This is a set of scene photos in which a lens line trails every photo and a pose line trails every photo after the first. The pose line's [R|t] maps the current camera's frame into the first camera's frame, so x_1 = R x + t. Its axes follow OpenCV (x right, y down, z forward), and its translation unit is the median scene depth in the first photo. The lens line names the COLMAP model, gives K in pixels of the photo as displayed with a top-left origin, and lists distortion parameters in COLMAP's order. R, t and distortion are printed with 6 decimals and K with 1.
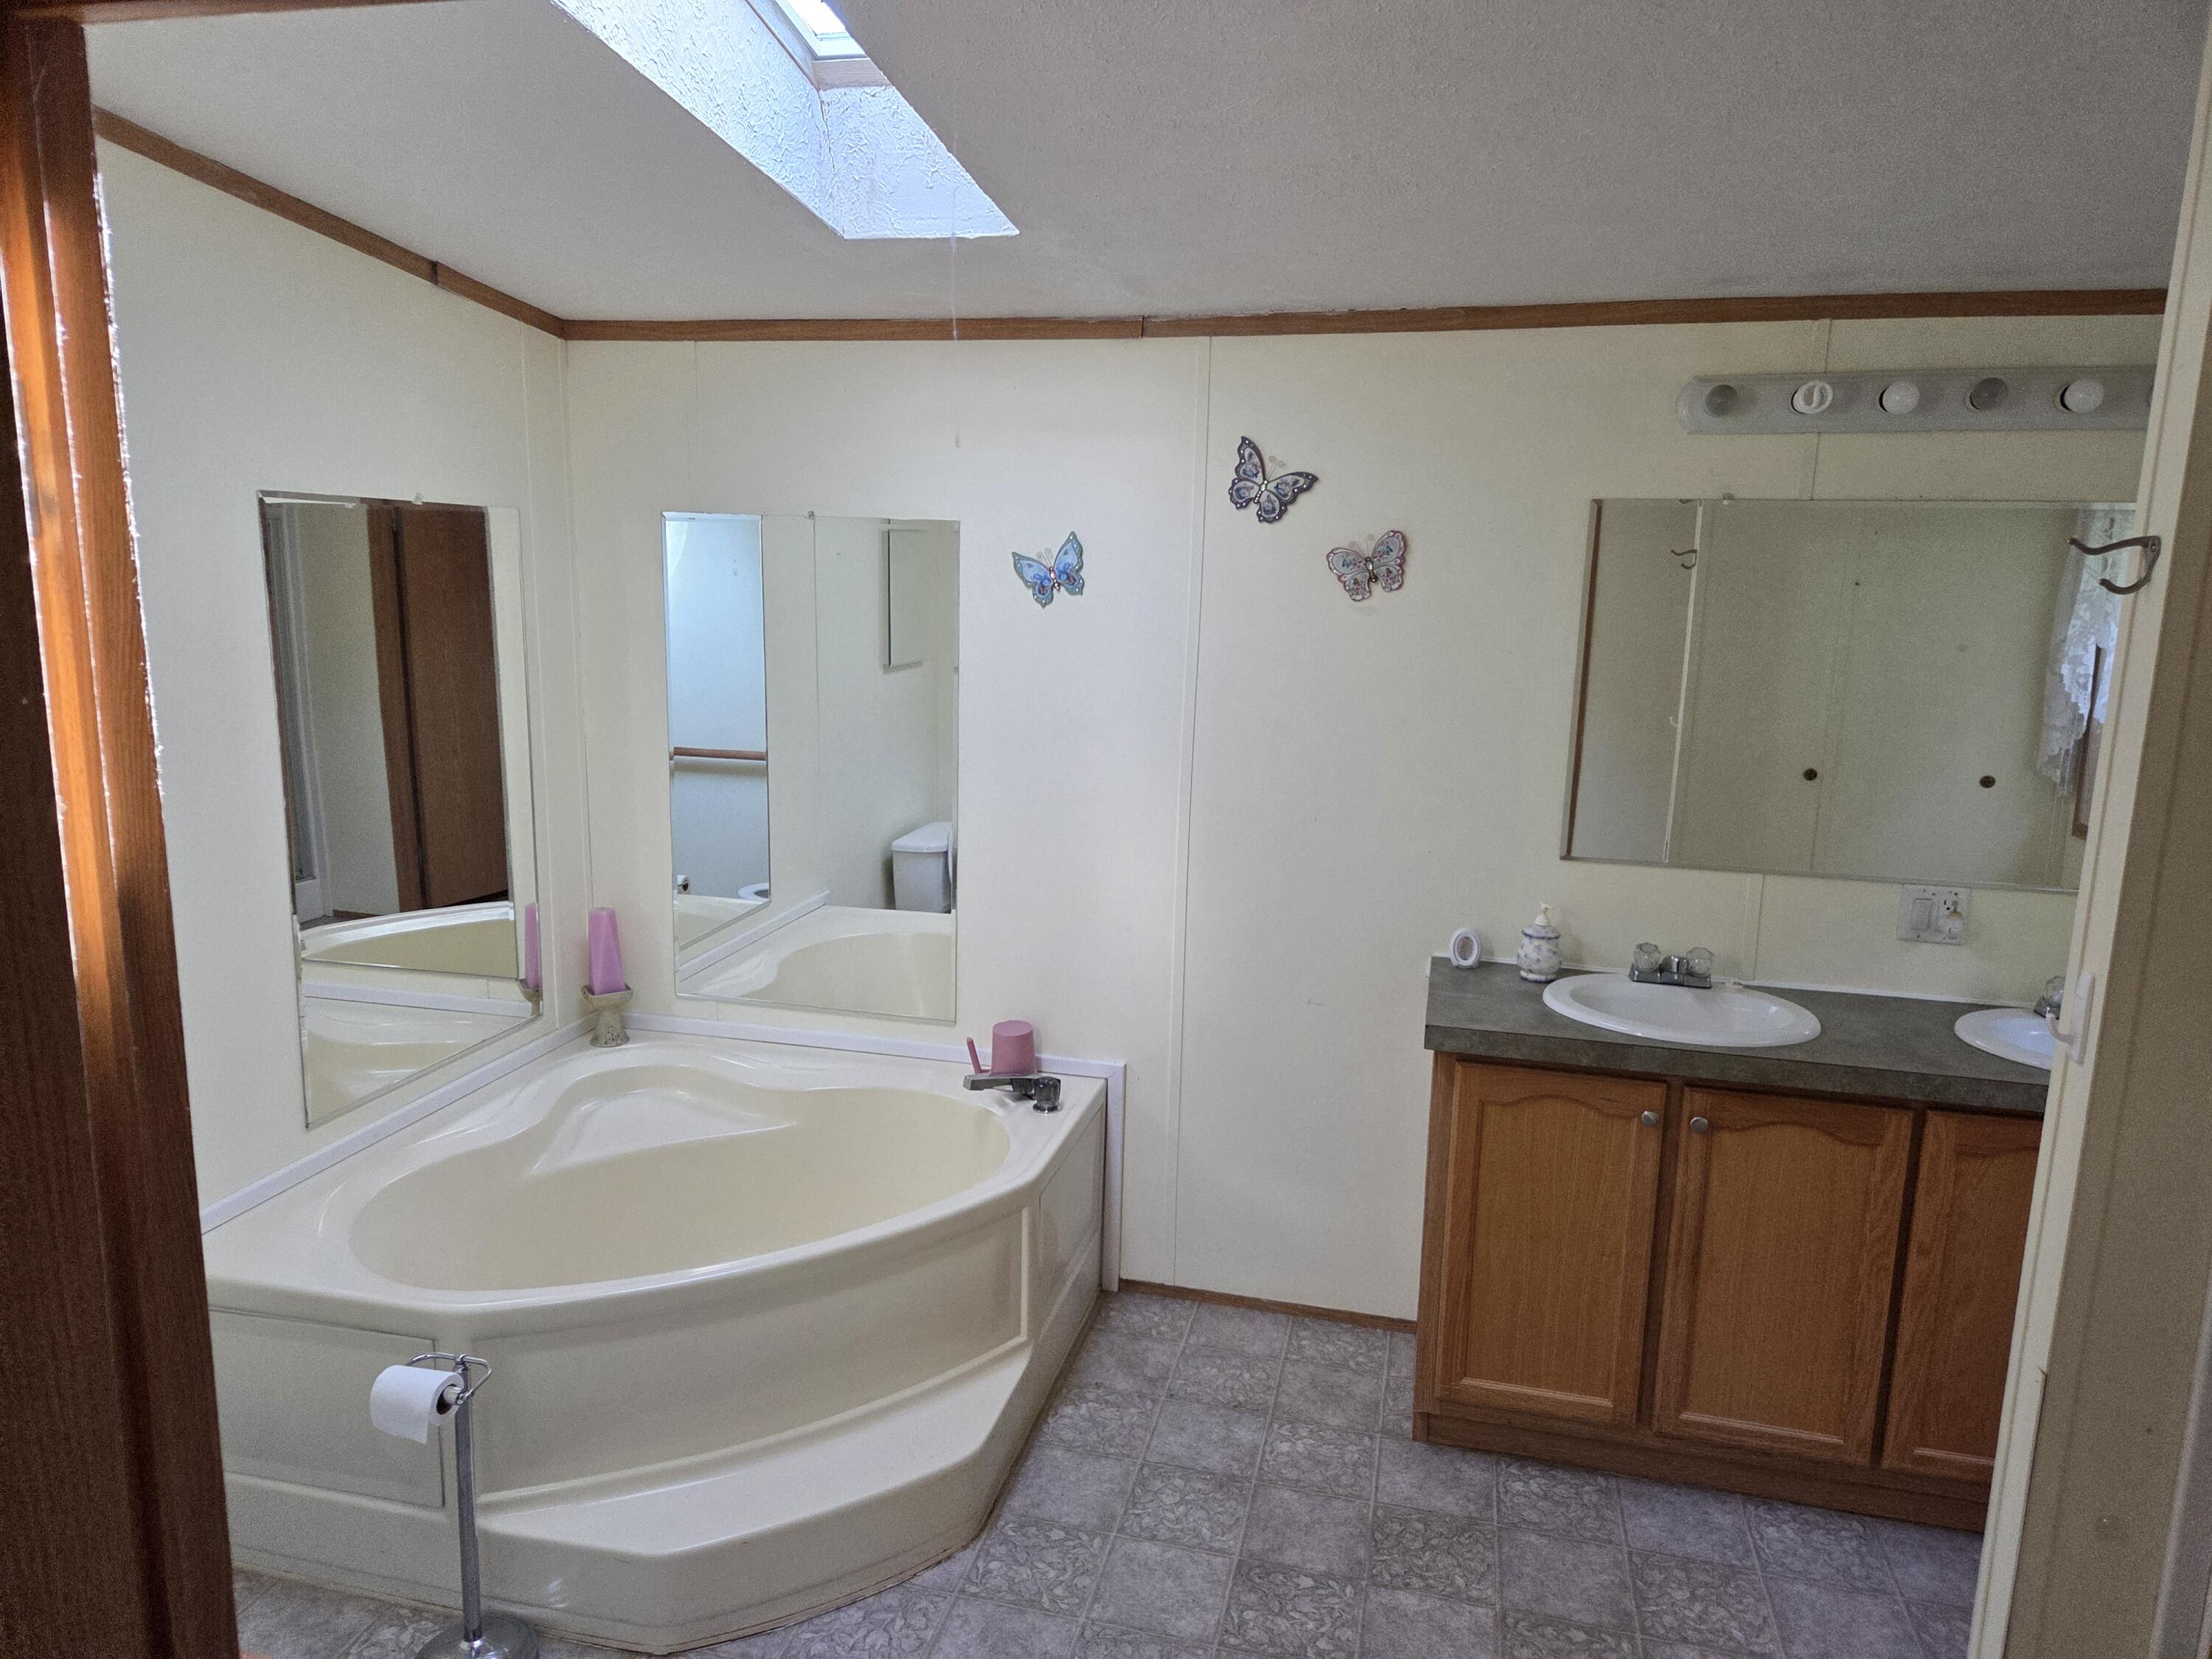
lens RADIAL K [[1474.0, 0, 1099.5], [0, 1474.0, 835.8], [0, 0, 1]] dist [0.081301, -0.065467]
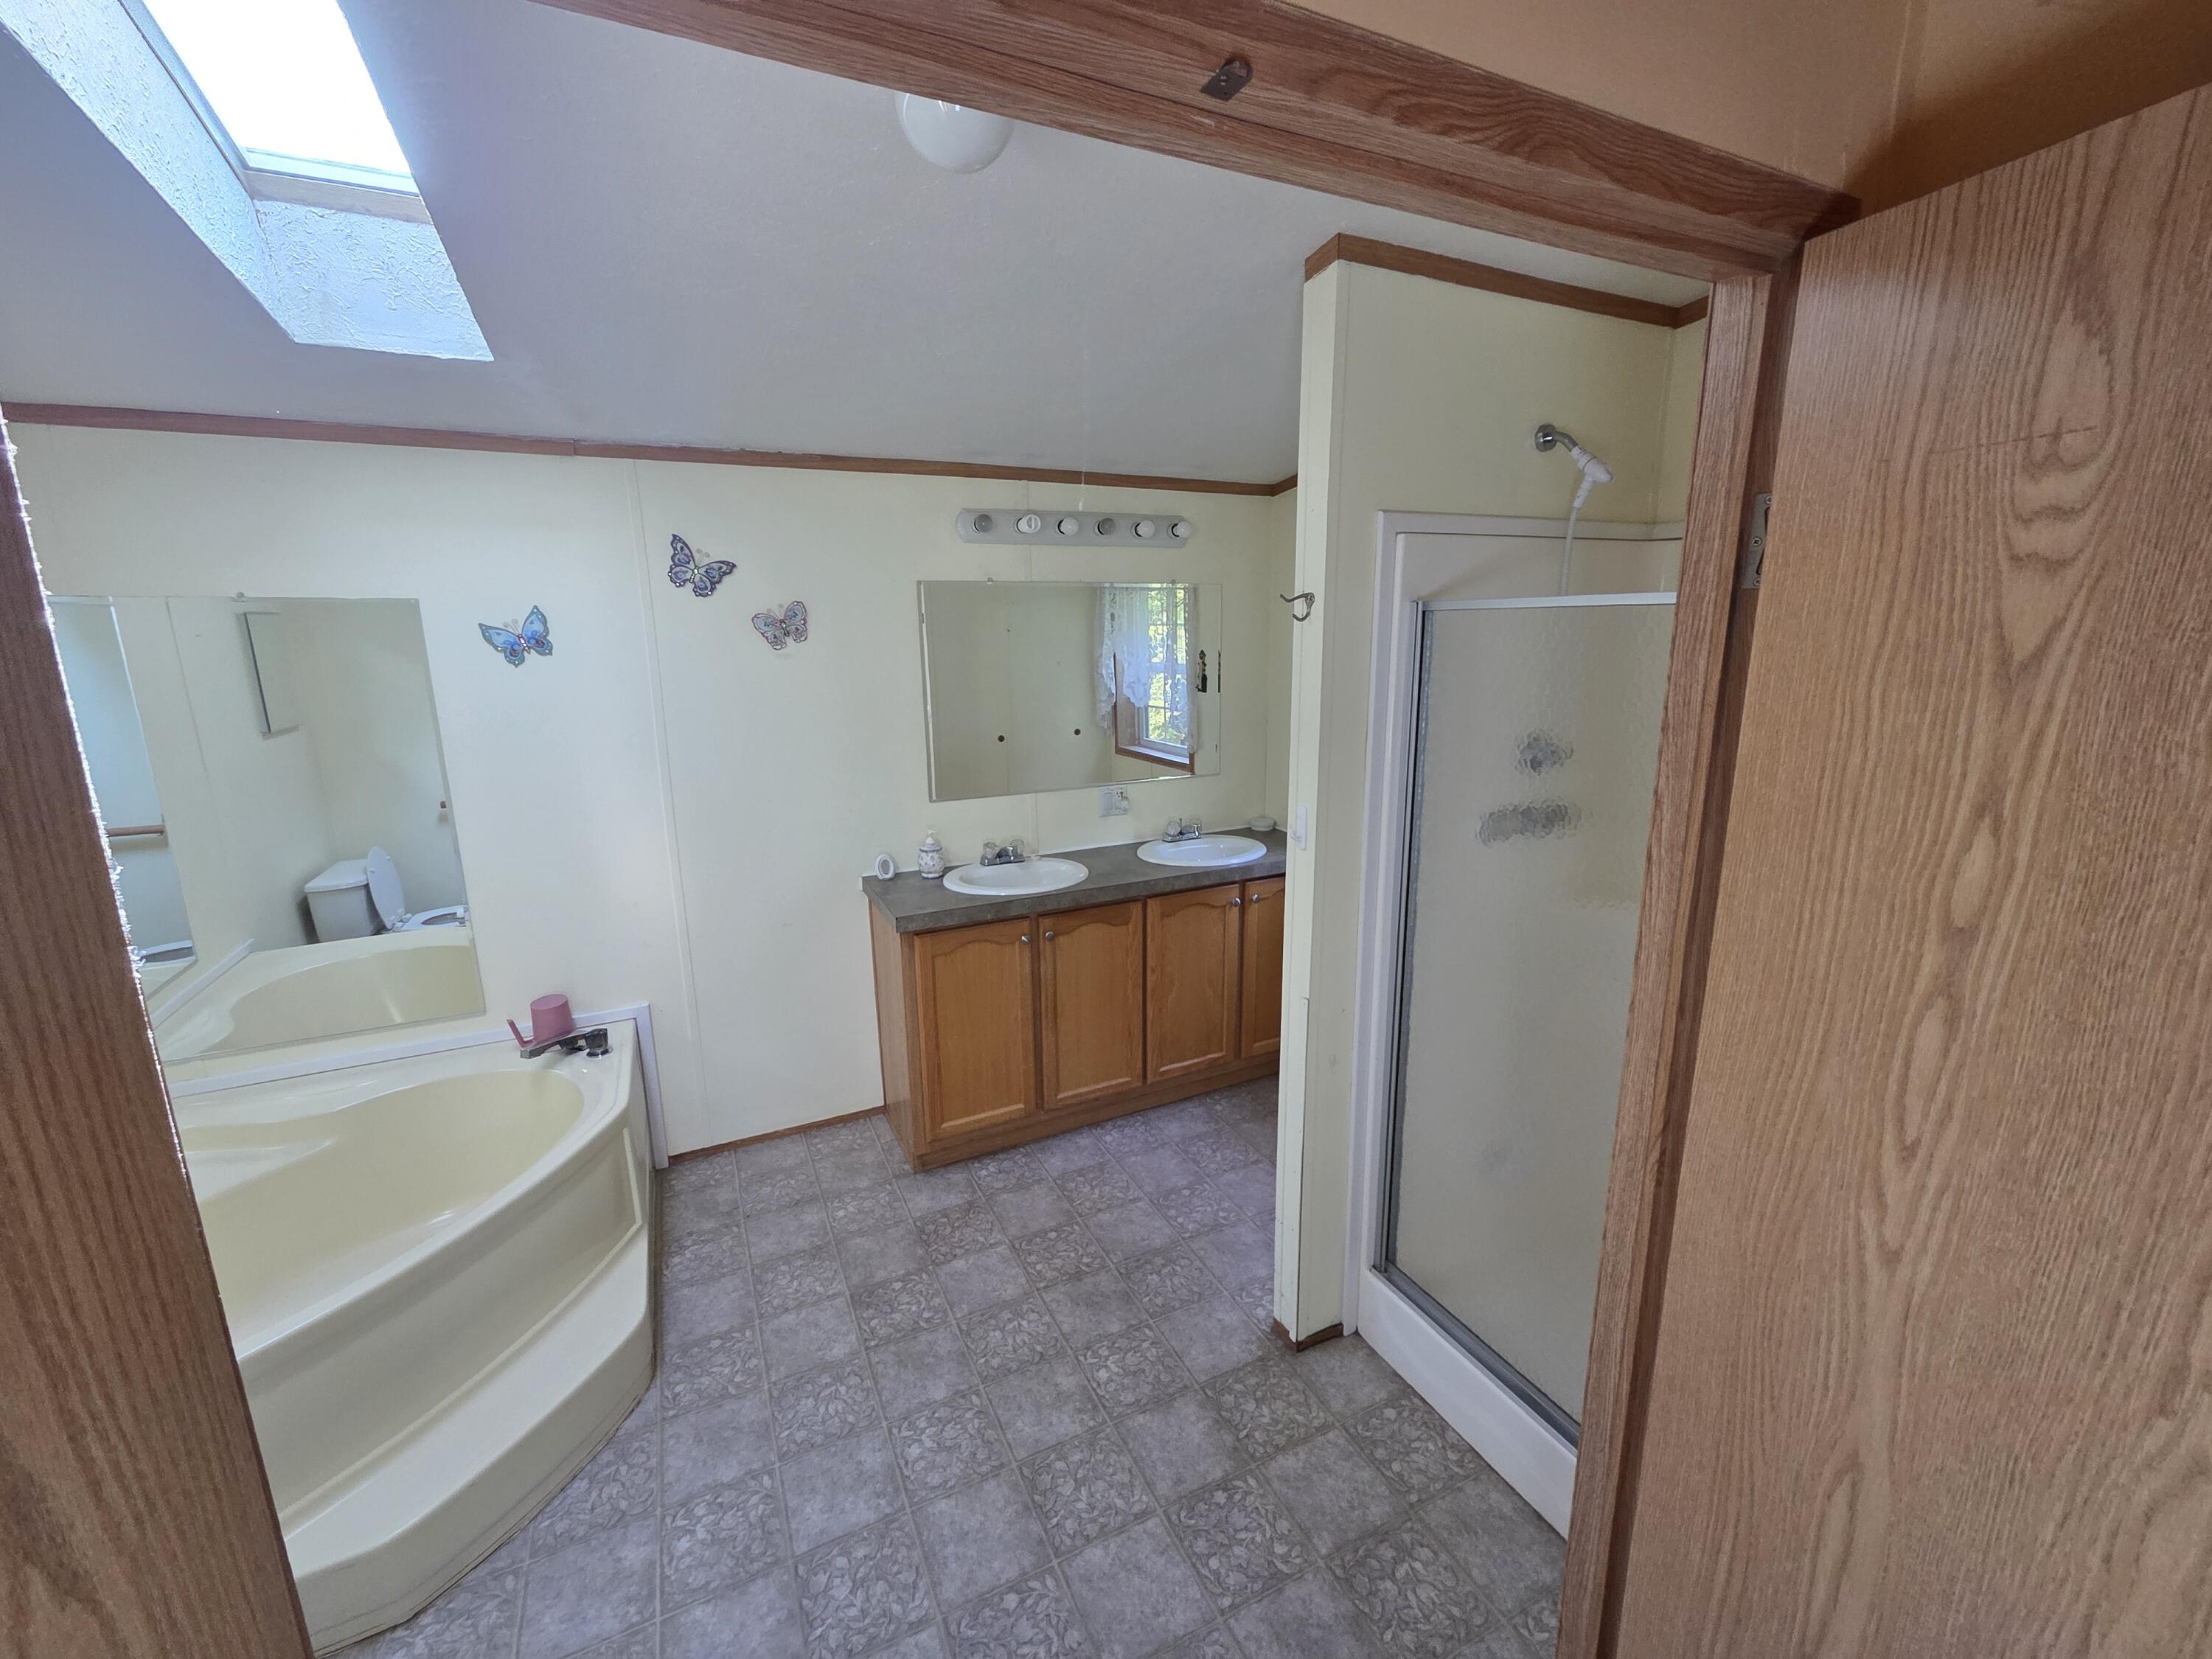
lens RADIAL K [[903.5, 0, 1117.4], [0, 903.5, 822.0], [0, 0, 1]] dist [0.000799, -0.000585]
pose [[0.761582, -0.167580, 0.626026, -0.159303], [0.148412, 0.985416, 0.083236, -0.014725], [-0.630845, 0.029519, 0.775347, 0.097228]]
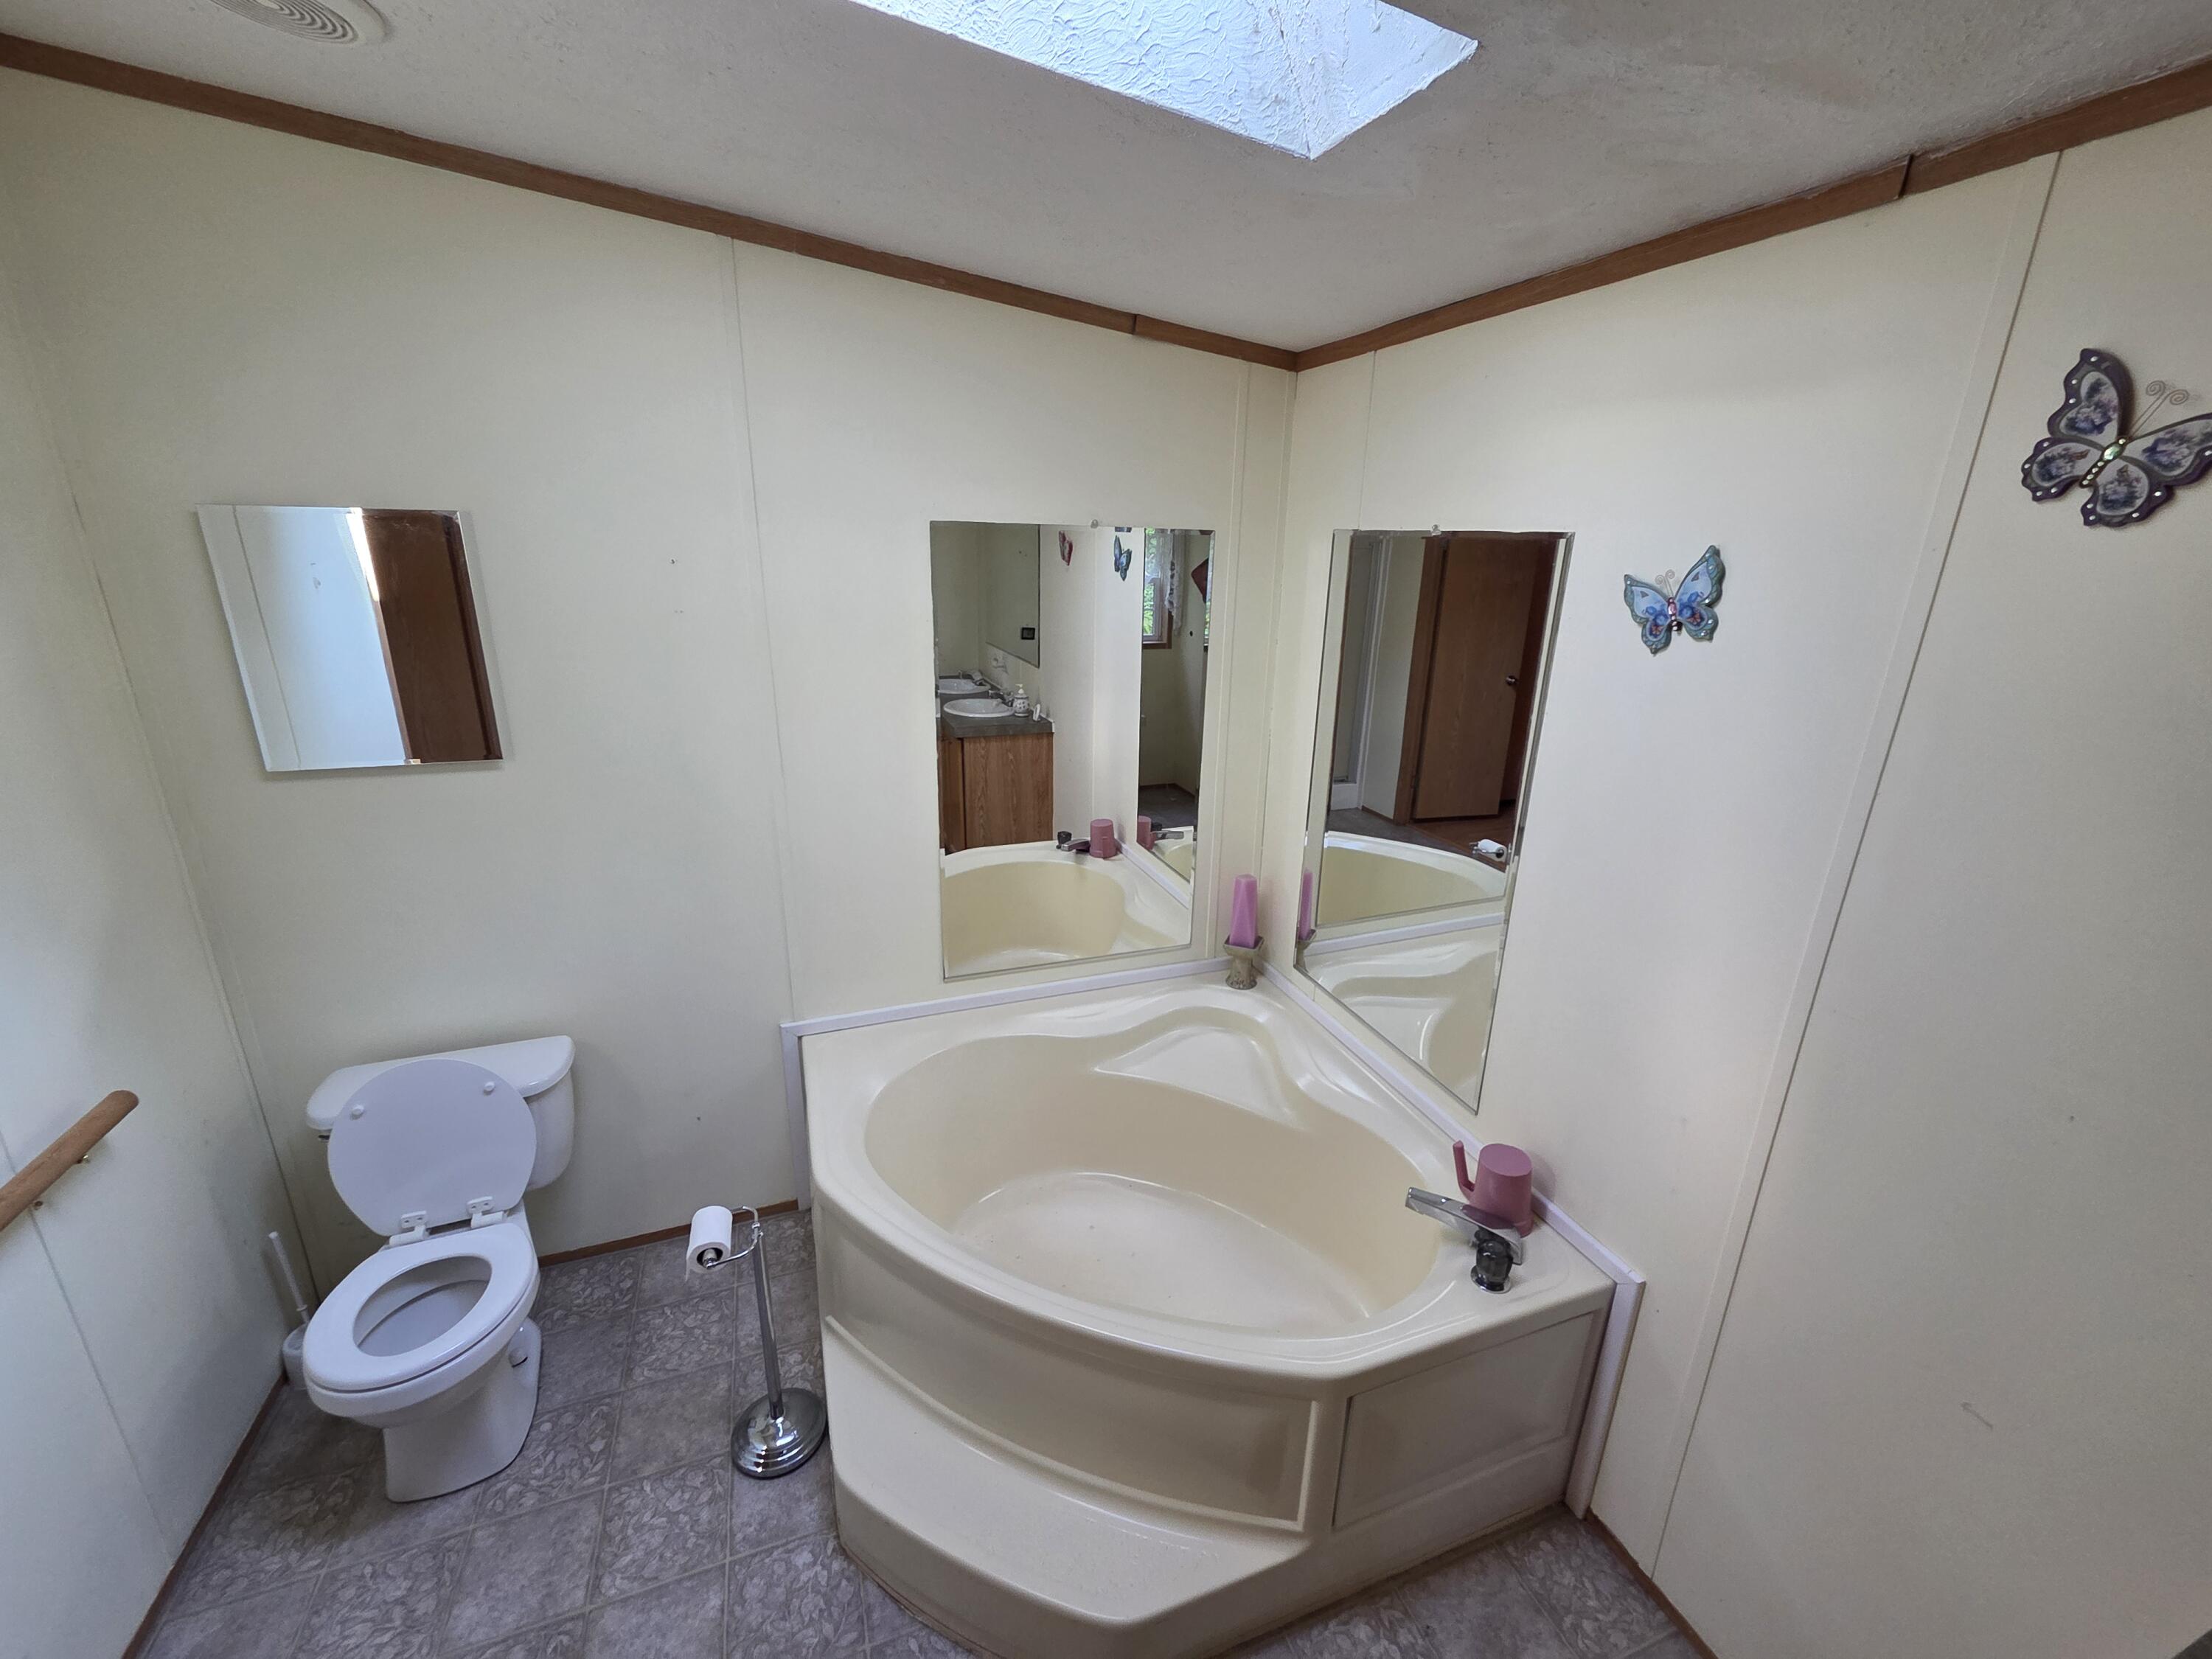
lens RADIAL K [[903.5, 0, 1117.4], [0, 903.5, 822.0], [0, 0, 1]] dist [0.000799, -0.000585]
pose [[0.567123, 0.237455, -0.788661, 0.187695], [-0.163182, 0.970952, 0.174996, -0.116334], [0.807306, 0.029451, 0.589397, 0.566645]]
